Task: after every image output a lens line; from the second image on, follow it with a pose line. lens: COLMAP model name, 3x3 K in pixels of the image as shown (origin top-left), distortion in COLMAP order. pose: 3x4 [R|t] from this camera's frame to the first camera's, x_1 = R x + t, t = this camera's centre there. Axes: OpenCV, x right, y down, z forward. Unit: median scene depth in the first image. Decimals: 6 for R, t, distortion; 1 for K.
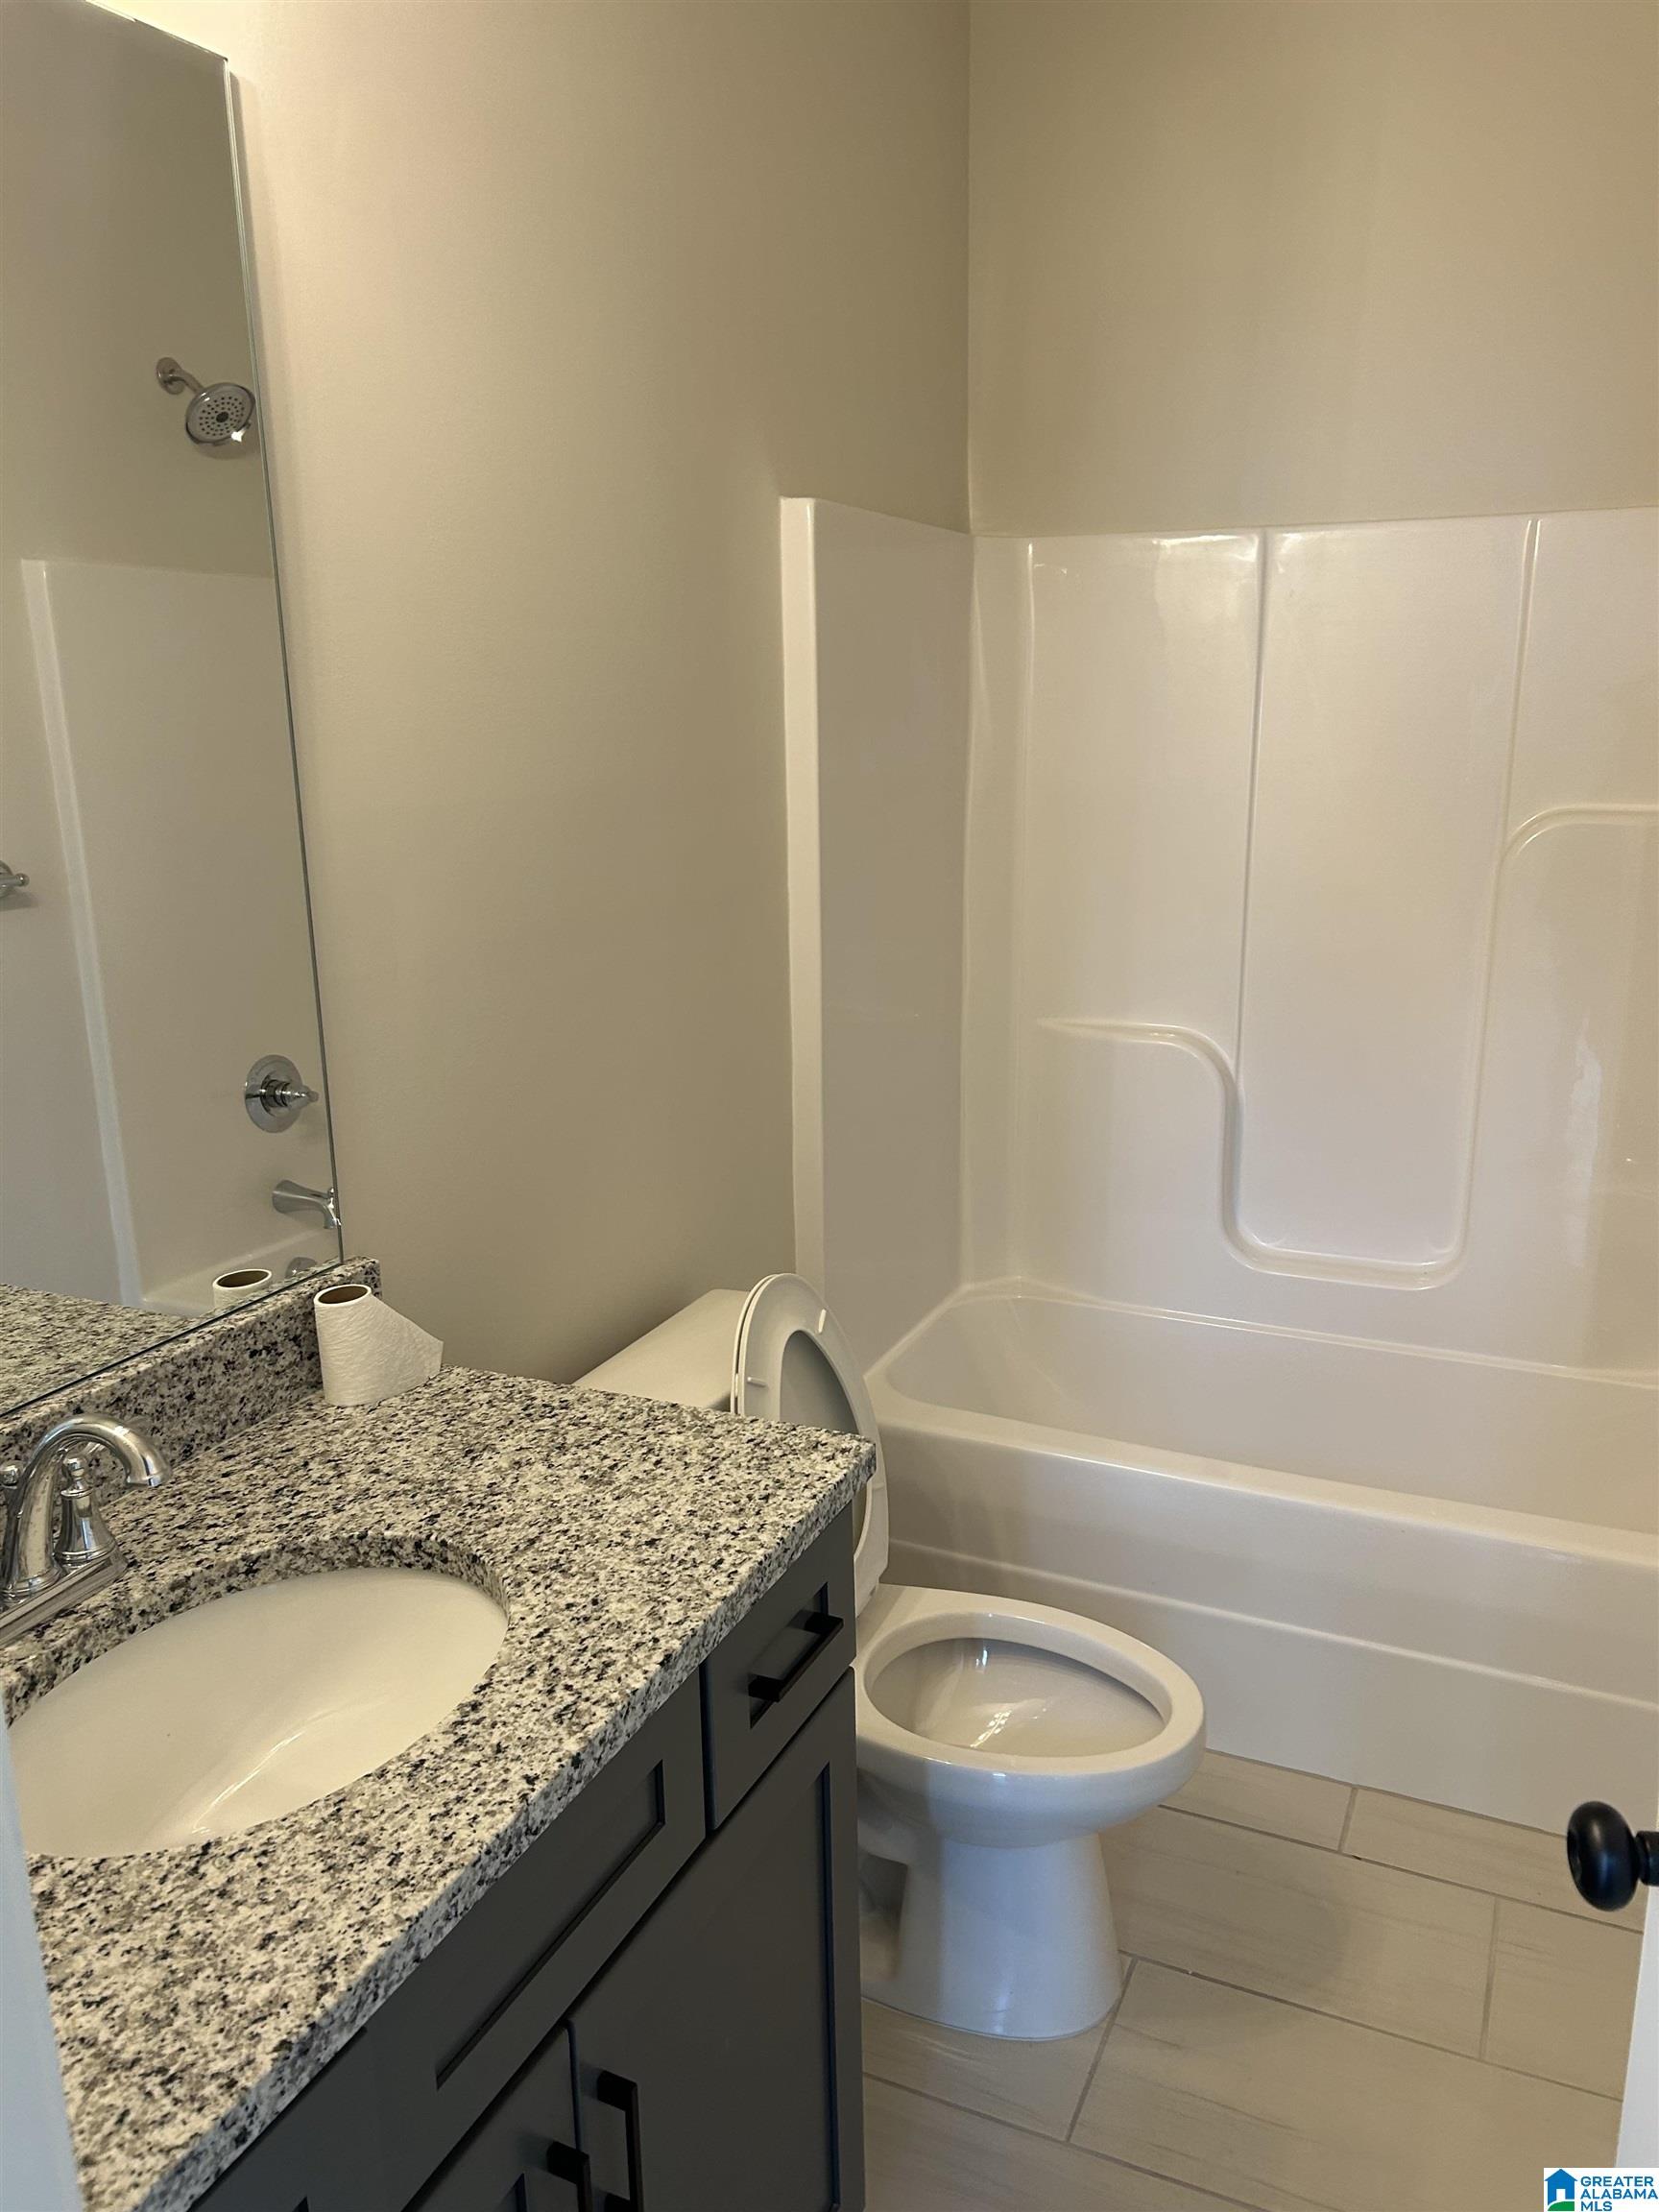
lens RADIAL K [[1658.0, 0, 838.3], [0, 1658.0, 1110.6], [0, 0, 1]] dist [0.059973, -0.064977]
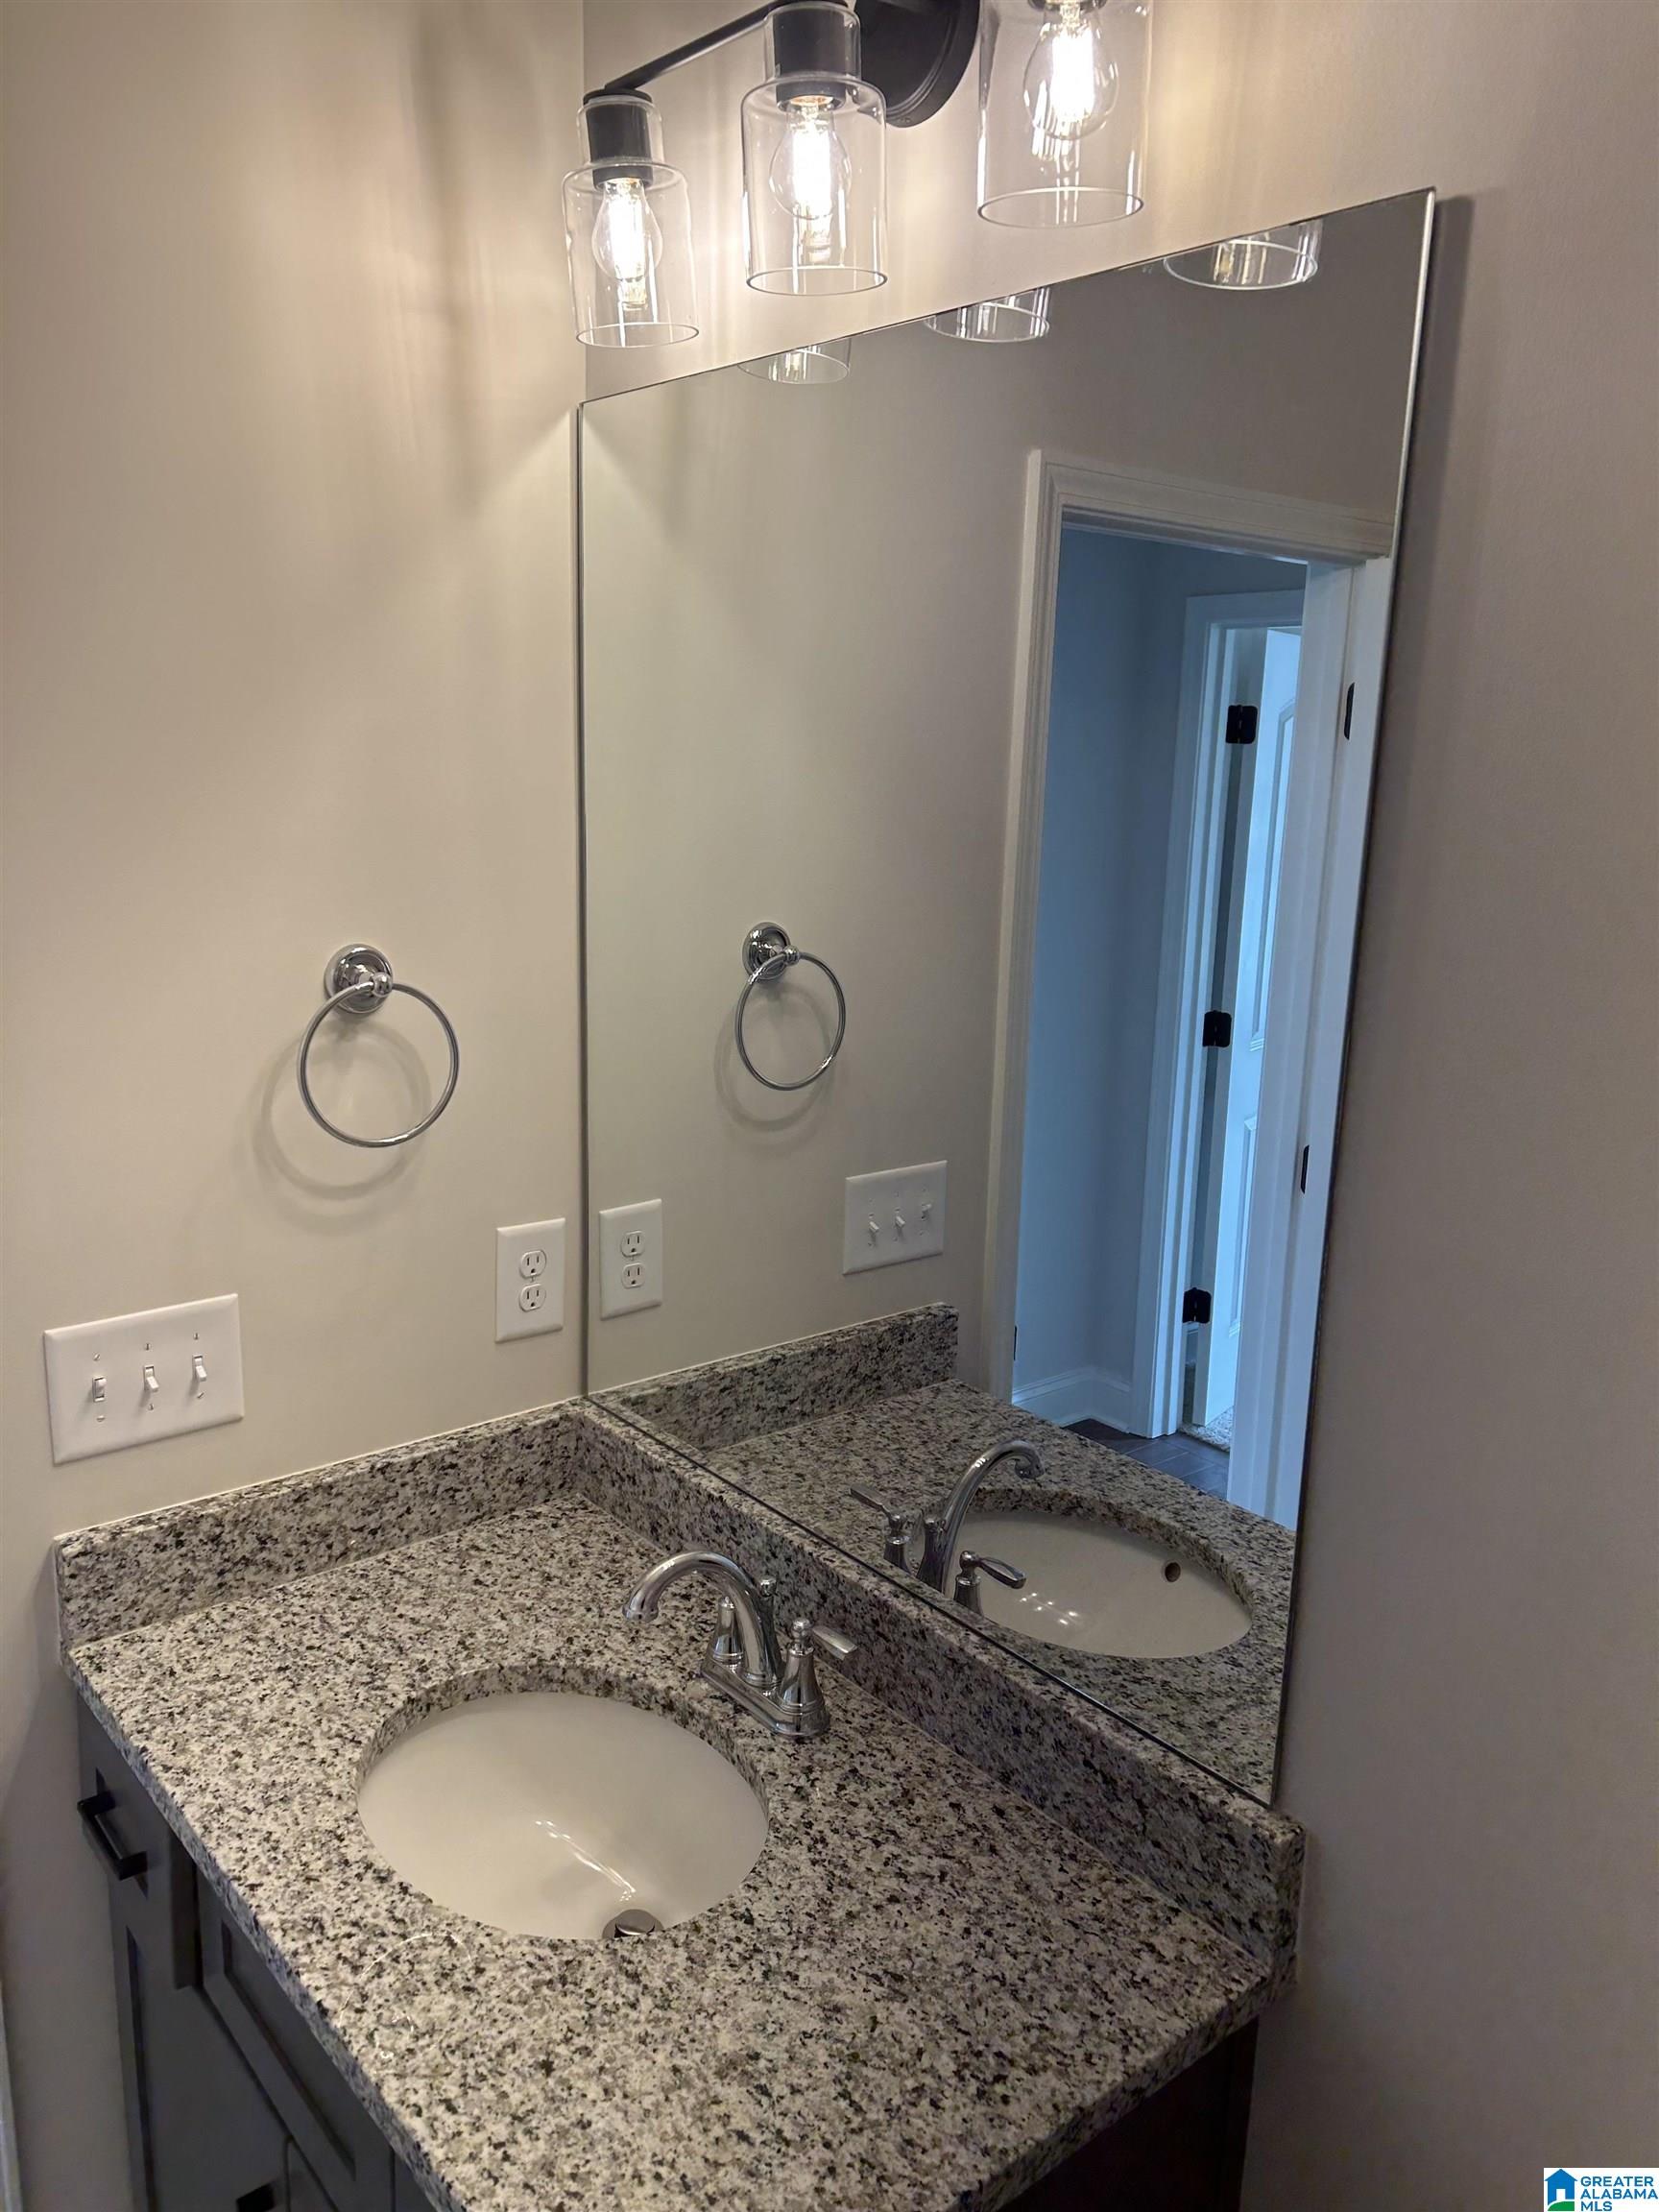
lens RADIAL K [[1658.0, 0, 835.1], [0, 1658.0, 1111.8], [0, 0, 1]] dist [0.059973, -0.064977]
pose [[-0.437384, 0.193280, -0.878258, 0.425537], [-0.236654, 0.917467, 0.319765, -0.434947], [0.867577, 0.347704, -0.355545, 1.147468]]
